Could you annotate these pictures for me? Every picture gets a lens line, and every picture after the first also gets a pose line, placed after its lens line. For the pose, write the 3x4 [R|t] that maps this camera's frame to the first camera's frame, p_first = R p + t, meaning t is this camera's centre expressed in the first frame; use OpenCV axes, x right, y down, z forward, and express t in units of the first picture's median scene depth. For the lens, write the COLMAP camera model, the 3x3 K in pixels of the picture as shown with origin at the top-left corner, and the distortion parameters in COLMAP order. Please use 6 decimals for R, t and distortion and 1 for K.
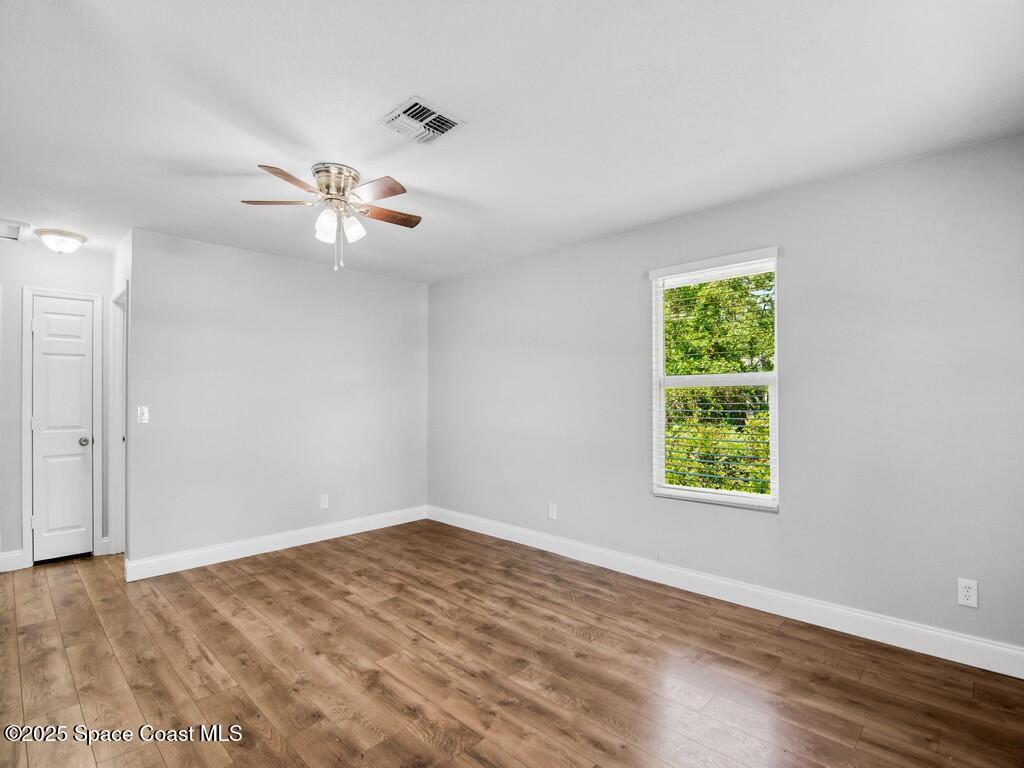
lens RADIAL K [[502.4, 0, 512.0], [0, 502.4, 384.0], [0, 0, 1]] dist [0.000189, -0.013458]
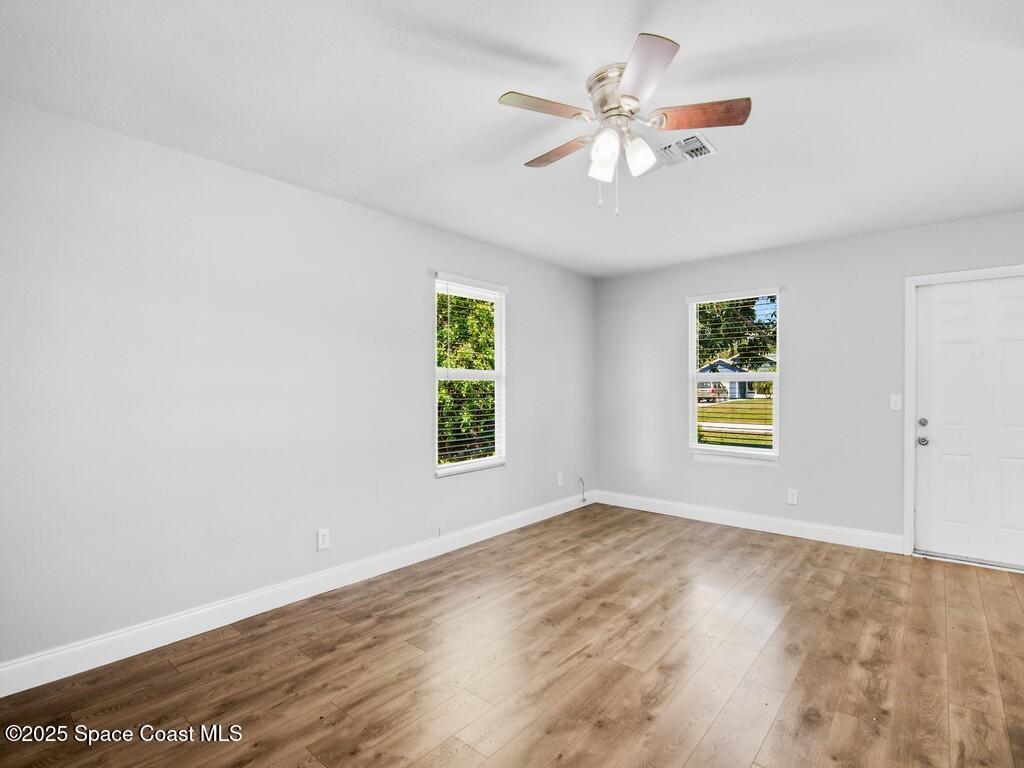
lens RADIAL K [[502.4, 0, 512.0], [0, 502.4, 384.0], [0, 0, 1]] dist [0.000189, -0.013458]
pose [[-0.063044, 0.009219, 0.997968, -0.967408], [-0.024068, 0.999652, -0.010755, 0.030432], [-0.997721, -0.024697, -0.062800, 1.072273]]
